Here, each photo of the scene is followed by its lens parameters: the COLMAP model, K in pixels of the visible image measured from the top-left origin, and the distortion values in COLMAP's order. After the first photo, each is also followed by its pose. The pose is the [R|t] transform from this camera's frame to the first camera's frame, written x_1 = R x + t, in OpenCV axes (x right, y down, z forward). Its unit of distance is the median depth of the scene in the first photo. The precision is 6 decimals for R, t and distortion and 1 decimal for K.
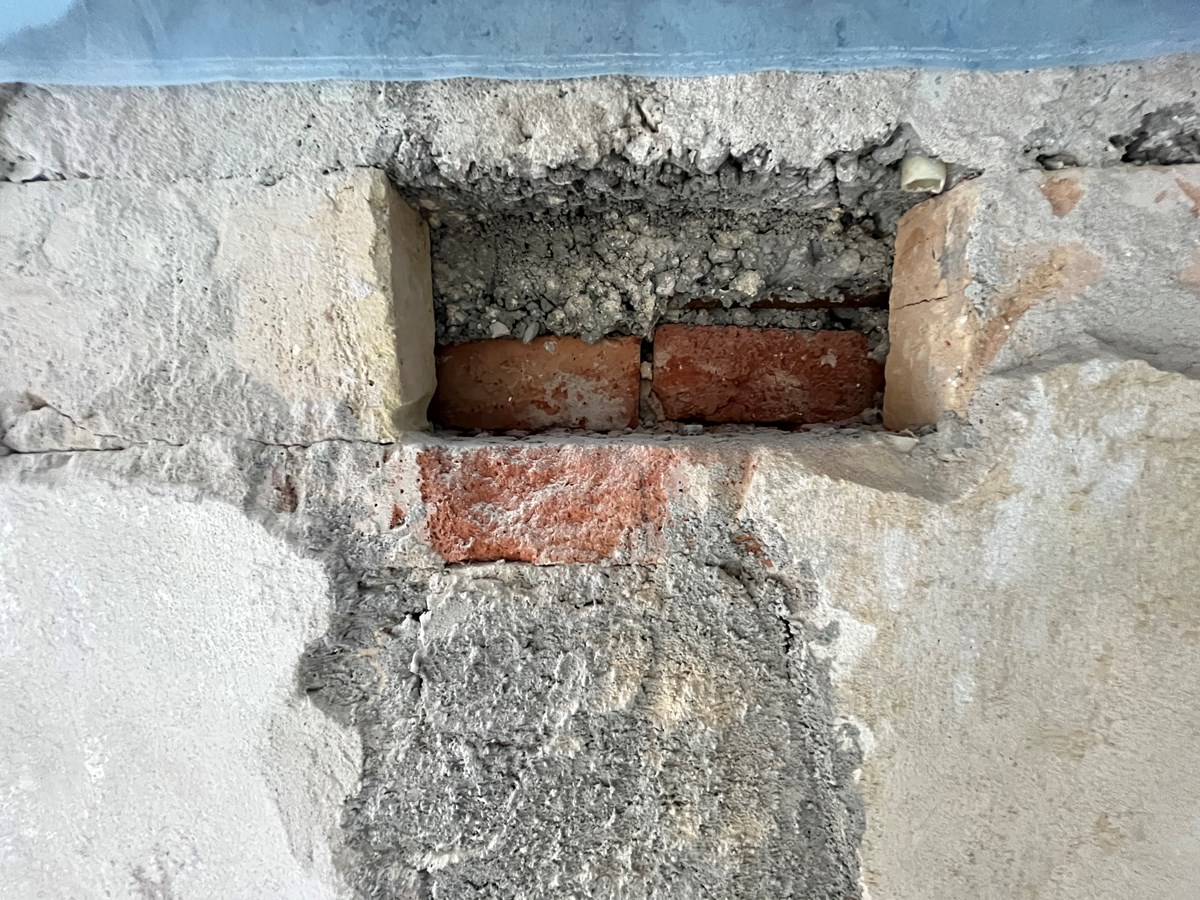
lens RADIAL K [[482.0, 0, 599.6], [0, 482.0, 445.6], [0, 0, 1]] dist [-0.003394, -0.000206]
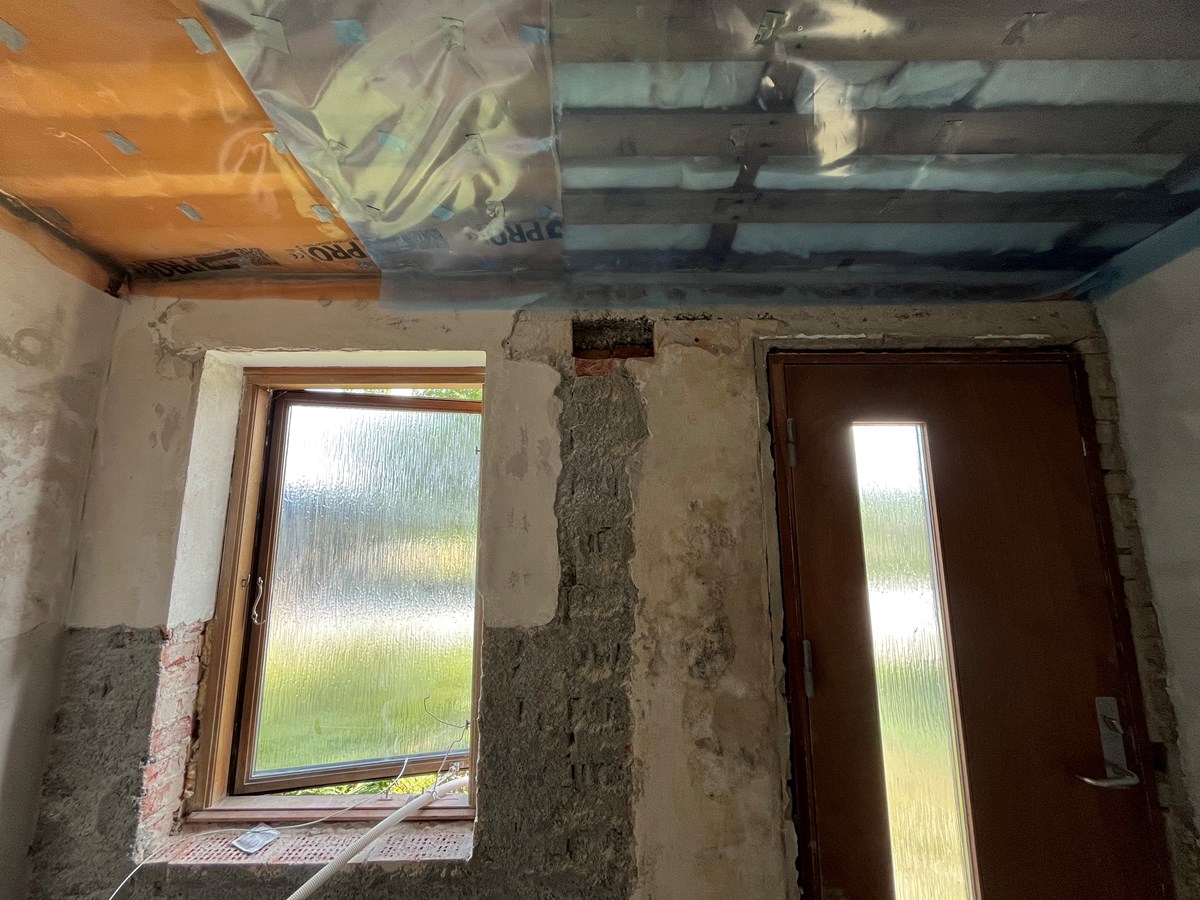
lens RADIAL K [[482.0, 0, 600.3], [0, 482.0, 452.5], [0, 0, 1]] dist [-0.003394, -0.000206]
pose [[0.999934, 0.002125, 0.011256, -0.104755], [0.001430, 0.951781, -0.306775, 3.218522], [-0.011366, 0.306771, 0.951715, -4.805294]]
